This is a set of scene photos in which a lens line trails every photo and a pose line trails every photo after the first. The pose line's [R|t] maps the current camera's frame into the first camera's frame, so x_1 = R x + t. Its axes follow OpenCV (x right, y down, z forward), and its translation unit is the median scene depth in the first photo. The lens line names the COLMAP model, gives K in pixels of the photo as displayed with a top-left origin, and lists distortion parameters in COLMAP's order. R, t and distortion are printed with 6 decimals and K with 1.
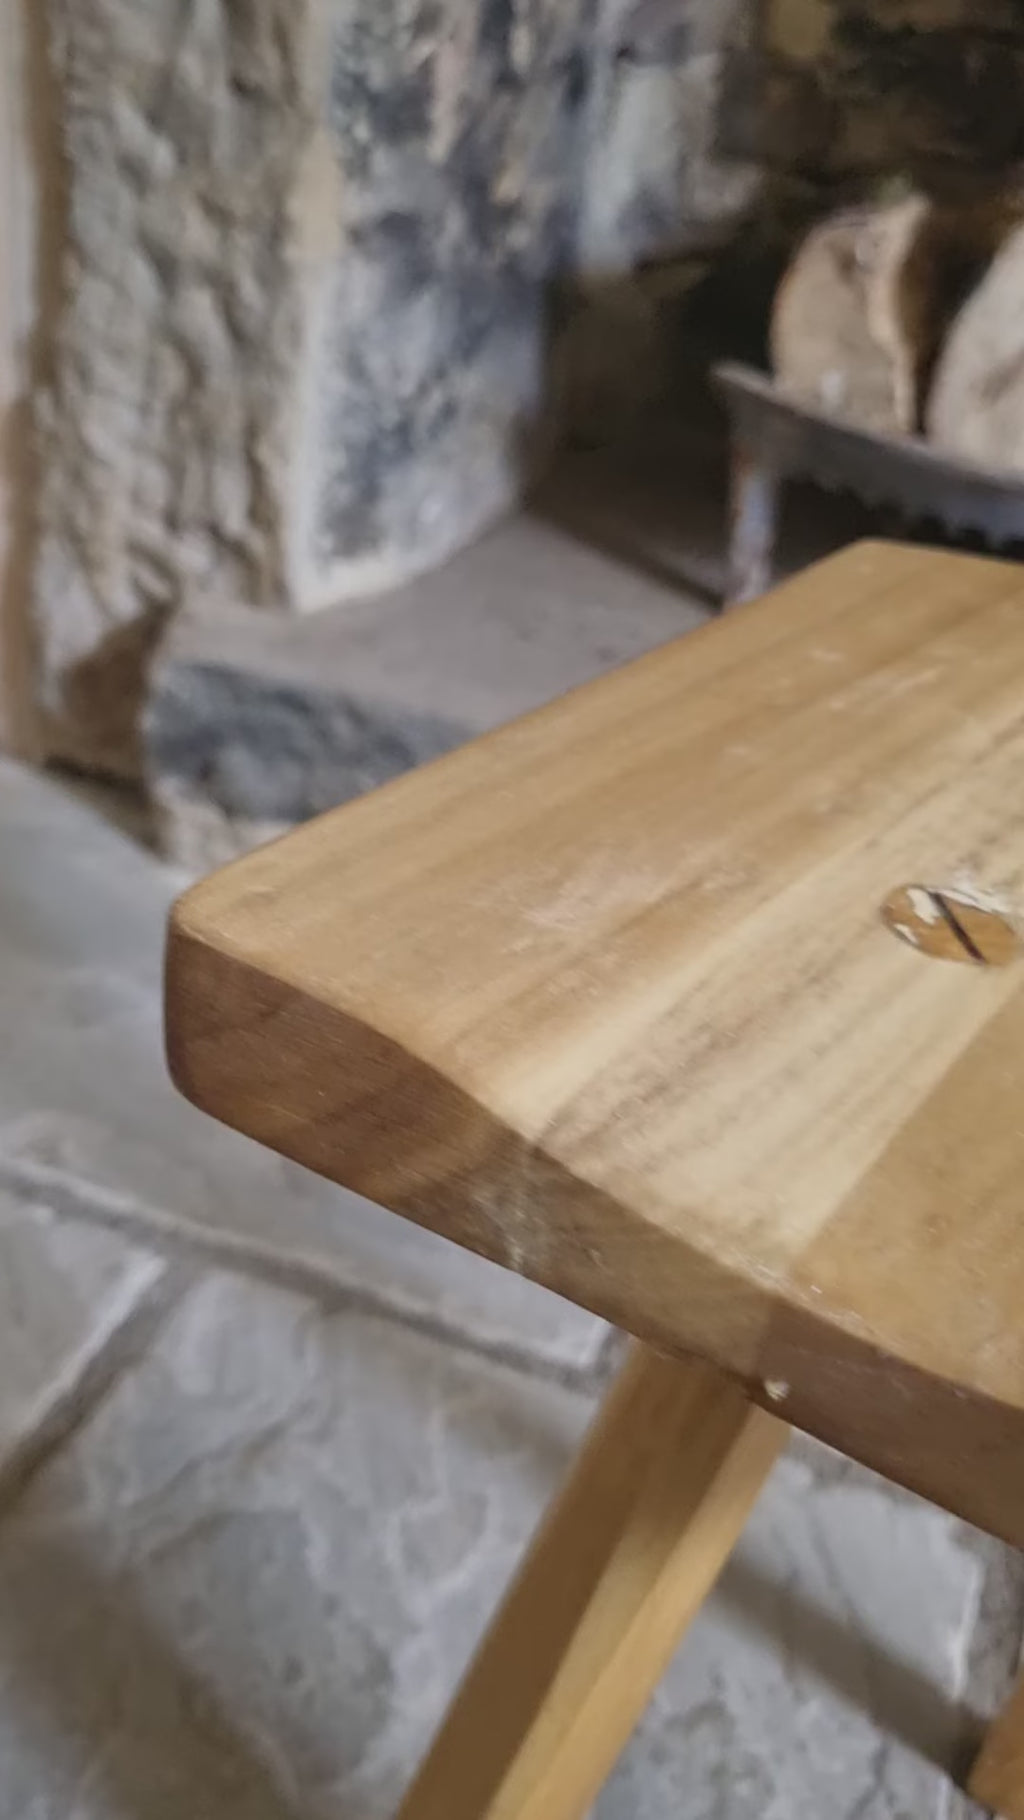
lens RADIAL K [[1723.0, 0, 468.2], [0, 1723.0, 889.9], [0, 0, 1]] dist [-0.063641, 0.000000]
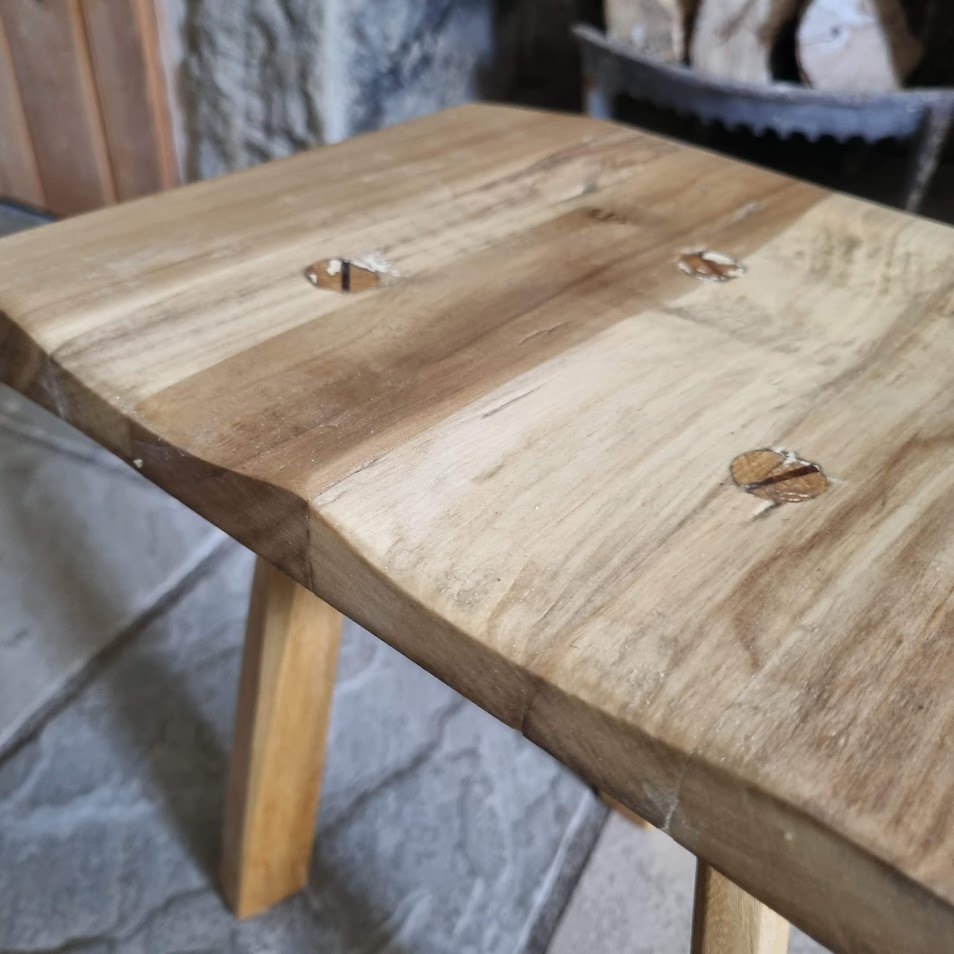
lens RADIAL K [[1004.9, 0, 468.8], [0, 1004.9, 484.1], [0, 0, 1]] dist [-0.006156, 0.000000]
pose [[0.993513, 0.011990, -0.113084, 0.179352], [0.000333, 0.994115, 0.108330, 0.043303], [0.113717, -0.107665, 0.987662, -0.054212]]
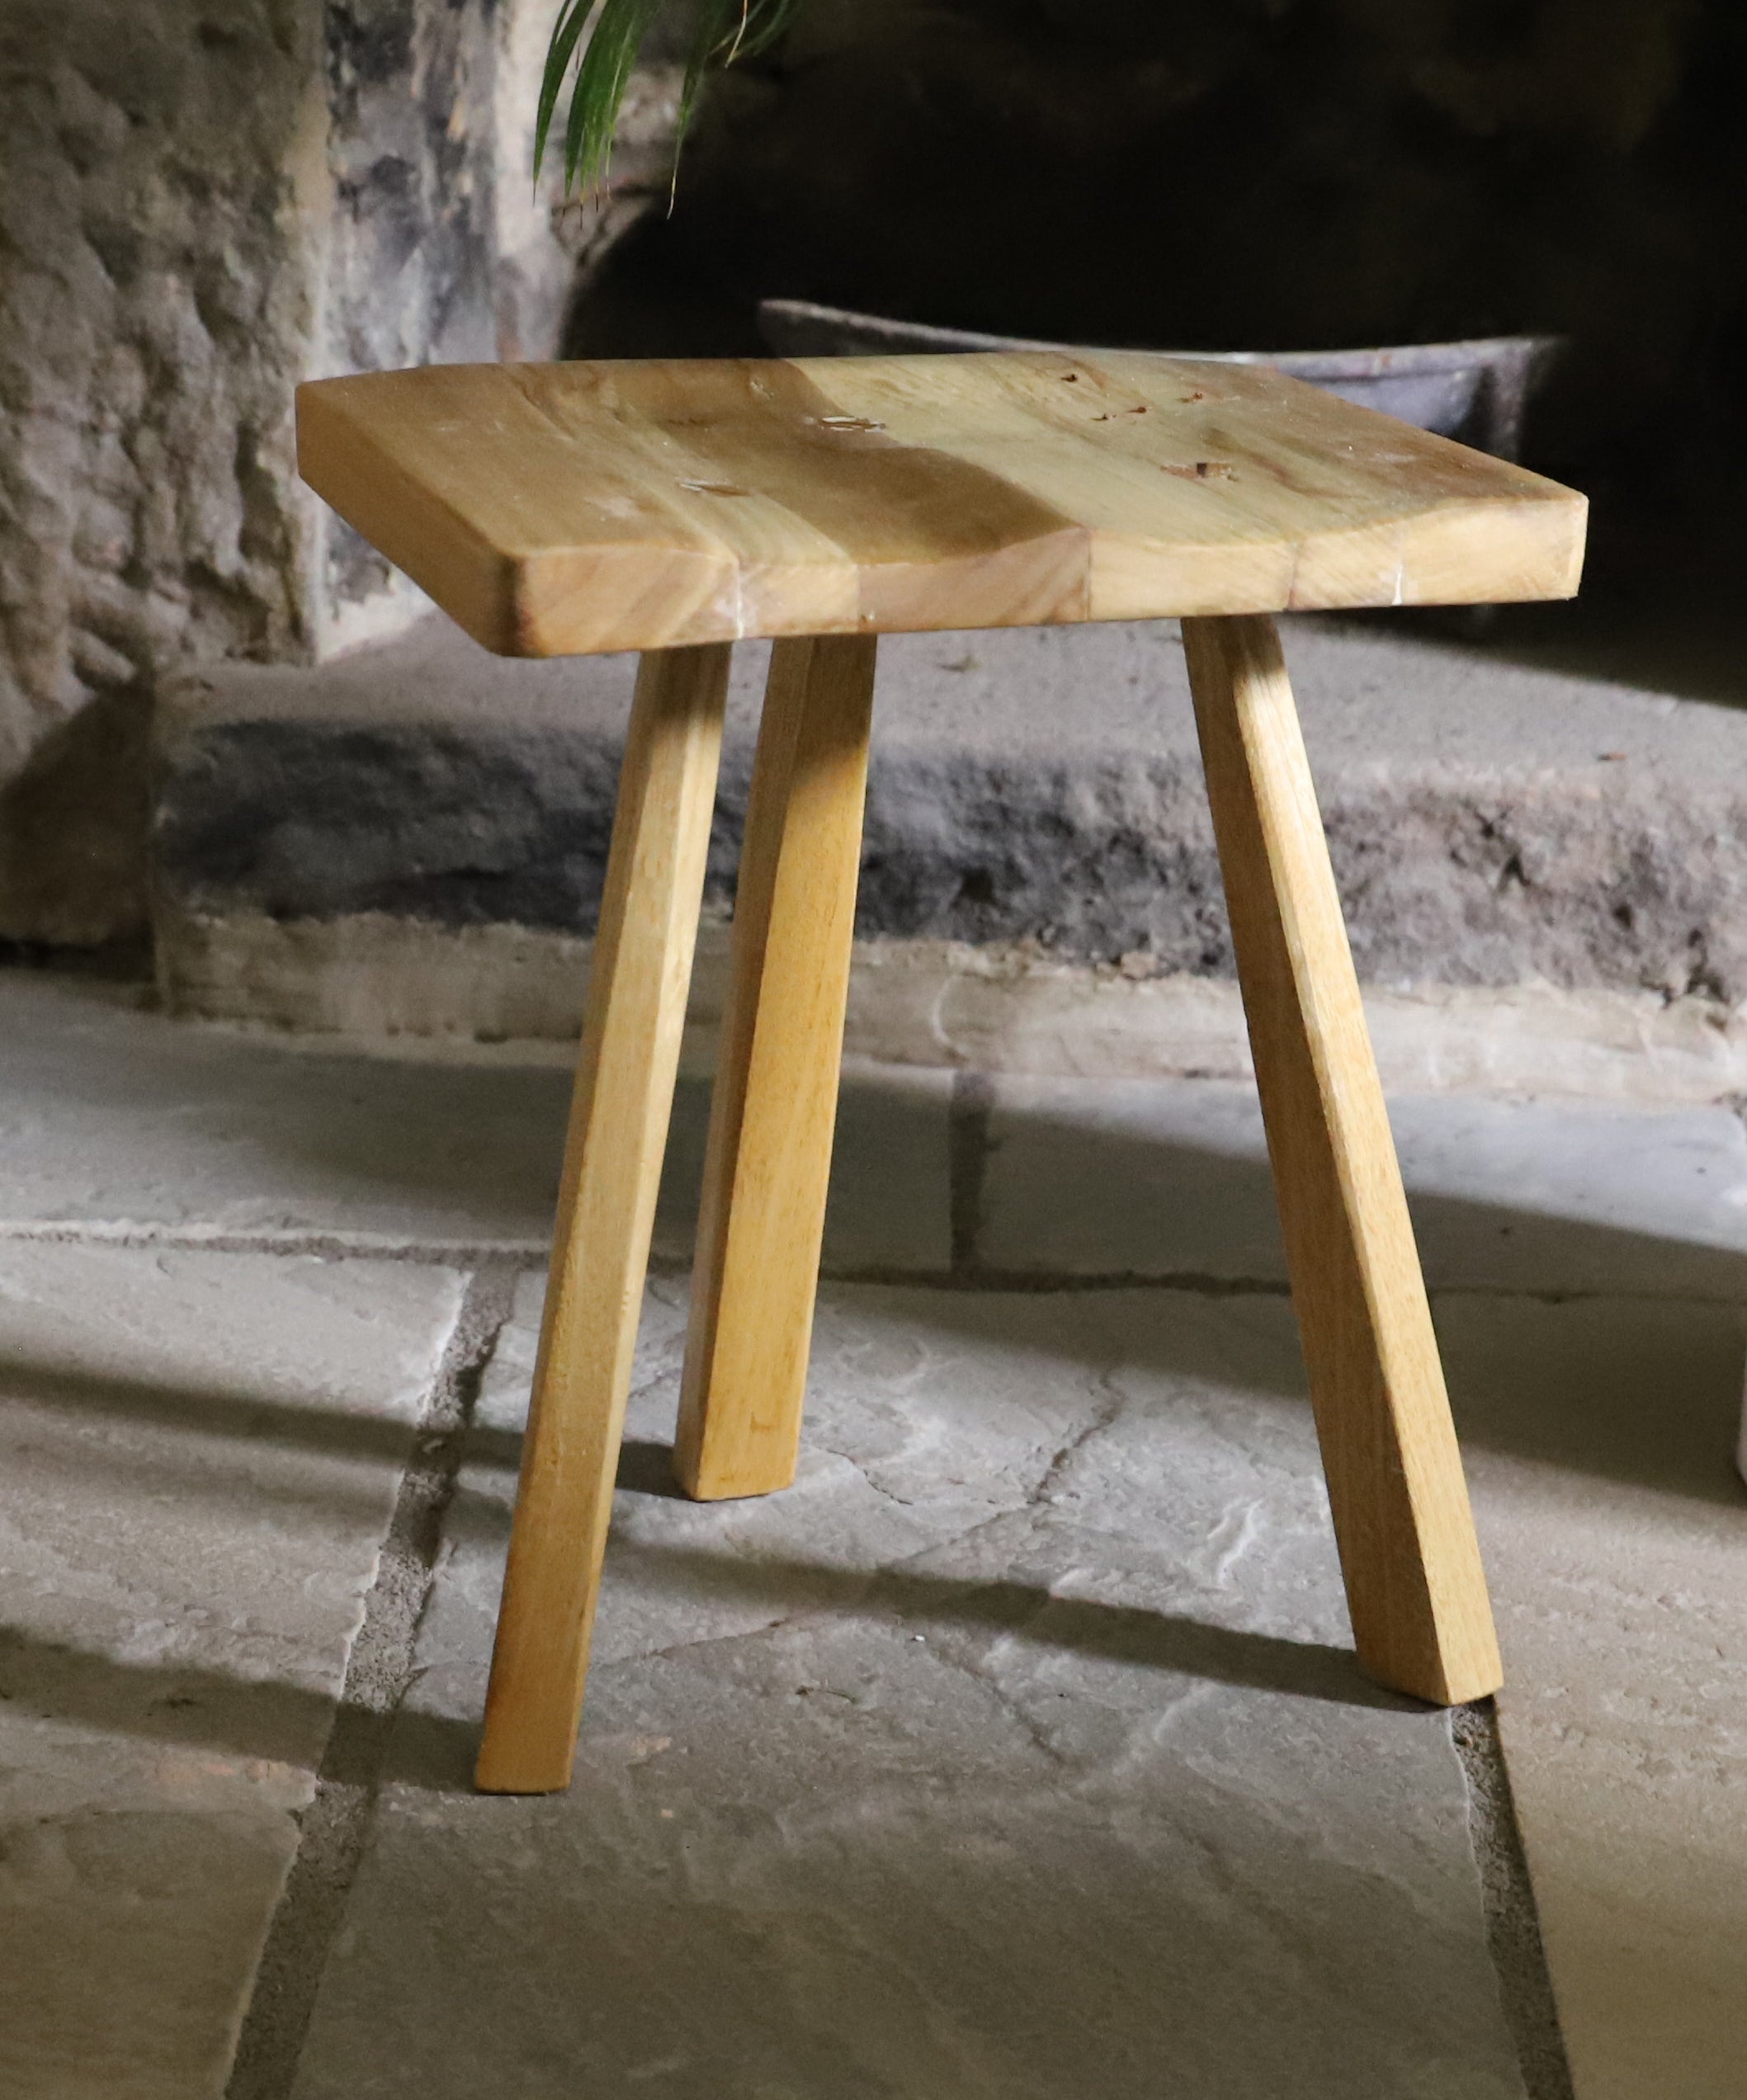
lens RADIAL K [[5248.0, 0, 1007.8], [0, 5248.0, 1265.1], [0, 0, 1]] dist [-0.072271, 0.000000]
pose [[0.936220, -0.167132, 0.309127, -0.667963], [0.218999, 0.965442, -0.141286, 0.579922], [-0.274831, 0.199973, 0.940467, -1.450043]]
